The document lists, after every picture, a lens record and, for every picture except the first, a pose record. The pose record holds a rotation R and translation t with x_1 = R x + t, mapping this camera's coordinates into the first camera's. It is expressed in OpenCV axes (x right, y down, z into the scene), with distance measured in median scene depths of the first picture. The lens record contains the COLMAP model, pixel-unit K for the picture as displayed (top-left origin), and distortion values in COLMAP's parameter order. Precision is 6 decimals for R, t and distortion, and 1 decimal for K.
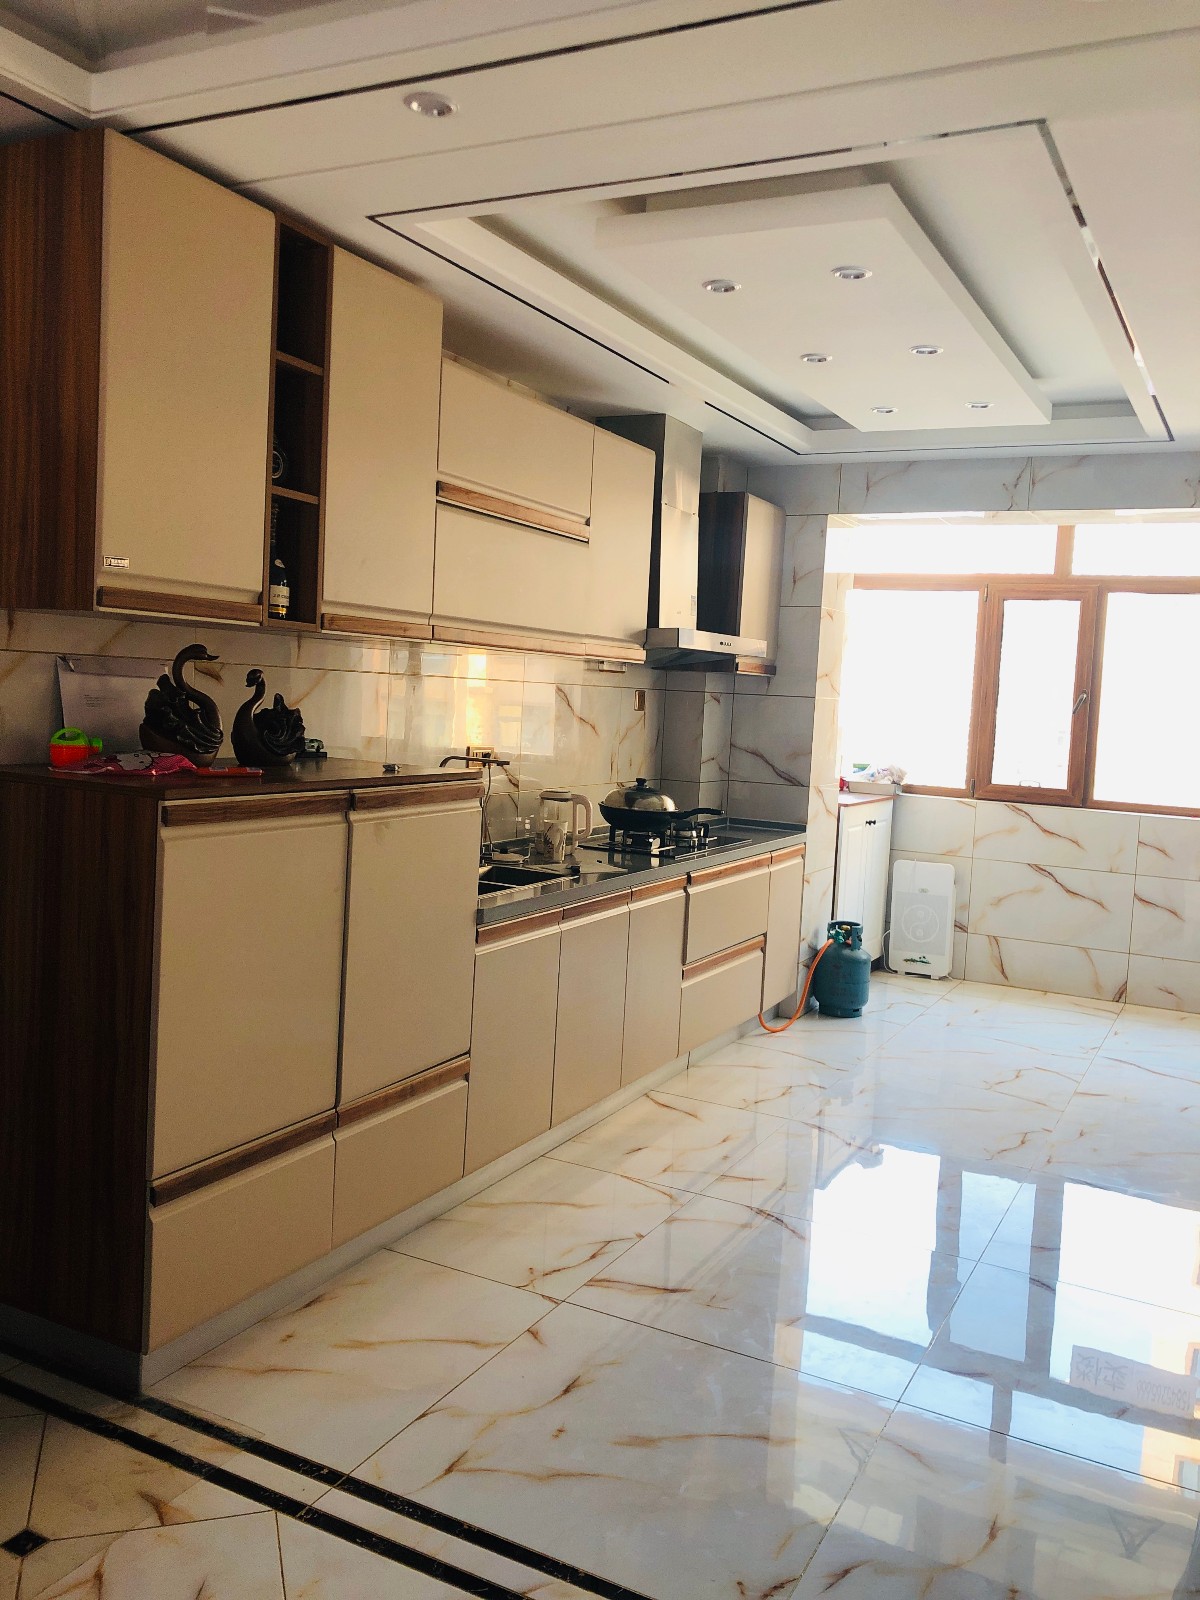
lens RADIAL K [[1307.9, 0, 599.9], [0, 1307.9, 789.7], [0, 0, 1]] dist [-0.009163, 0.012269]
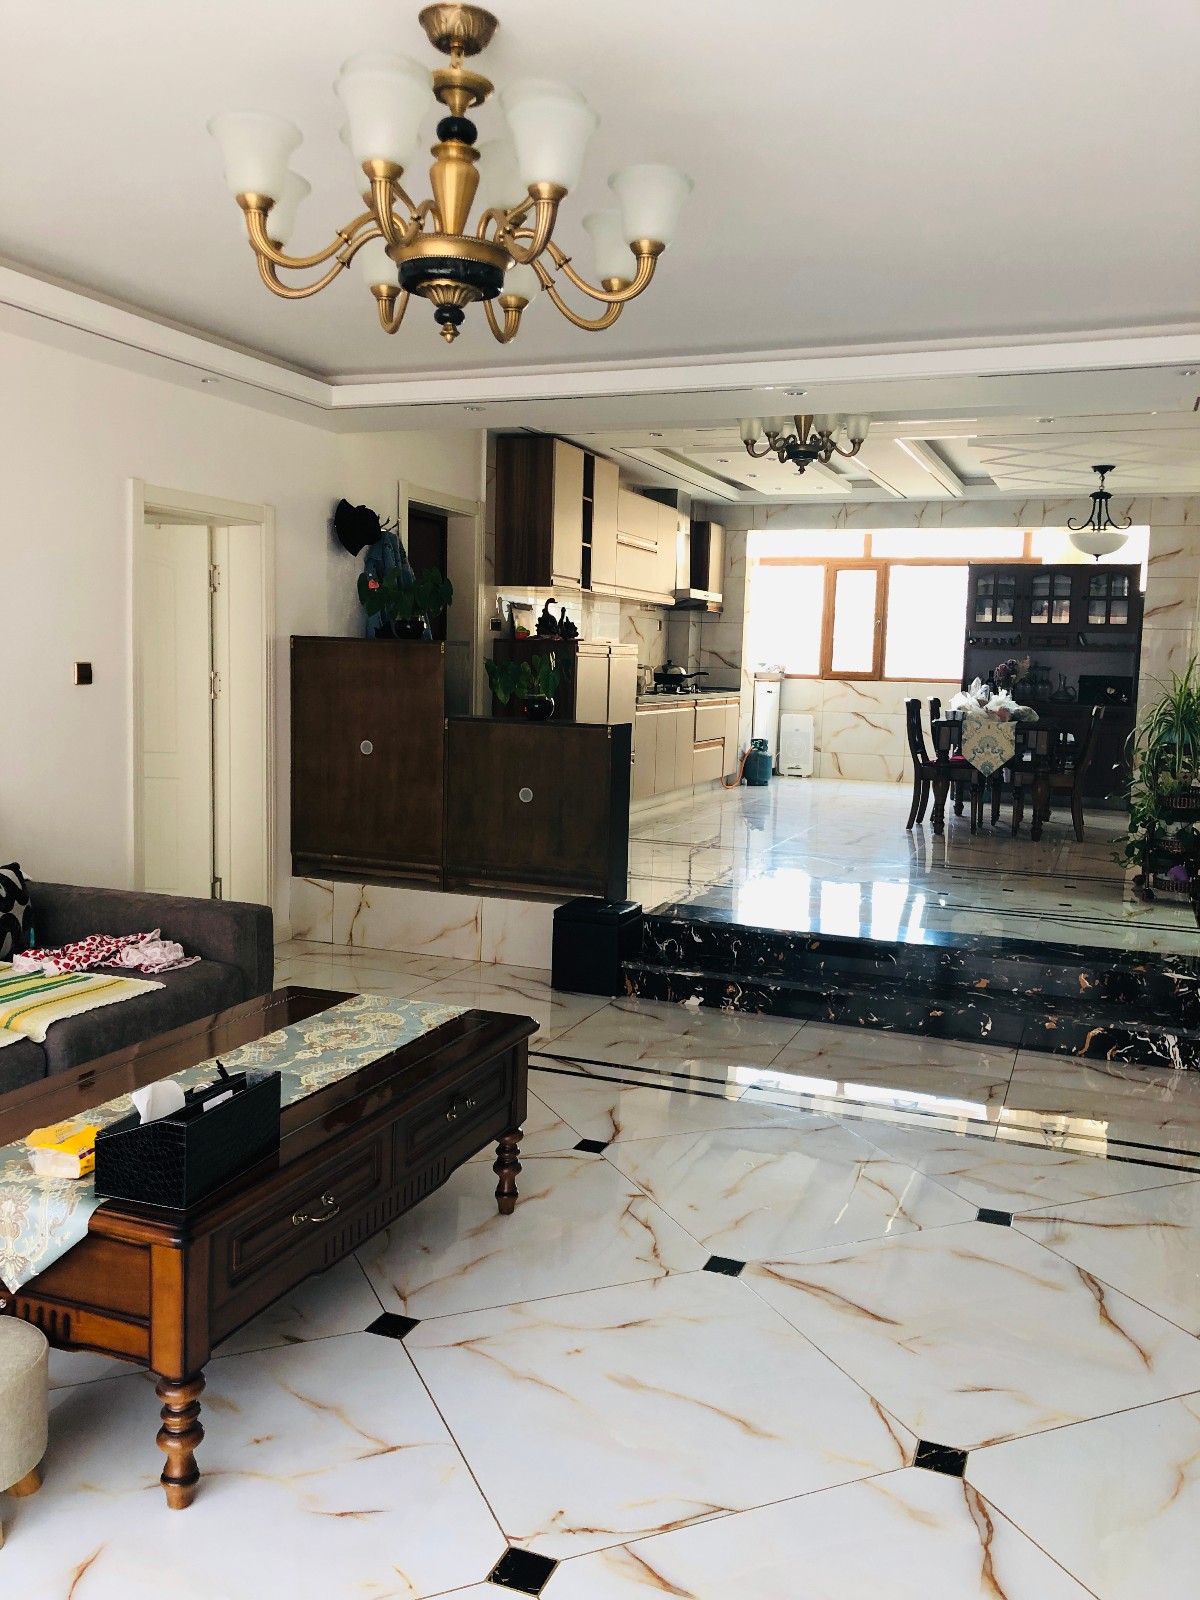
lens RADIAL K [[1307.9, 0, 600.2], [0, 1307.9, 806.3], [0, 0, 1]] dist [-0.009163, 0.012269]
pose [[0.994509, -0.030145, 0.100211, -0.250018], [0.025637, 0.998613, 0.045979, 0.107043], [-0.101458, -0.043158, 0.993903, -0.931214]]
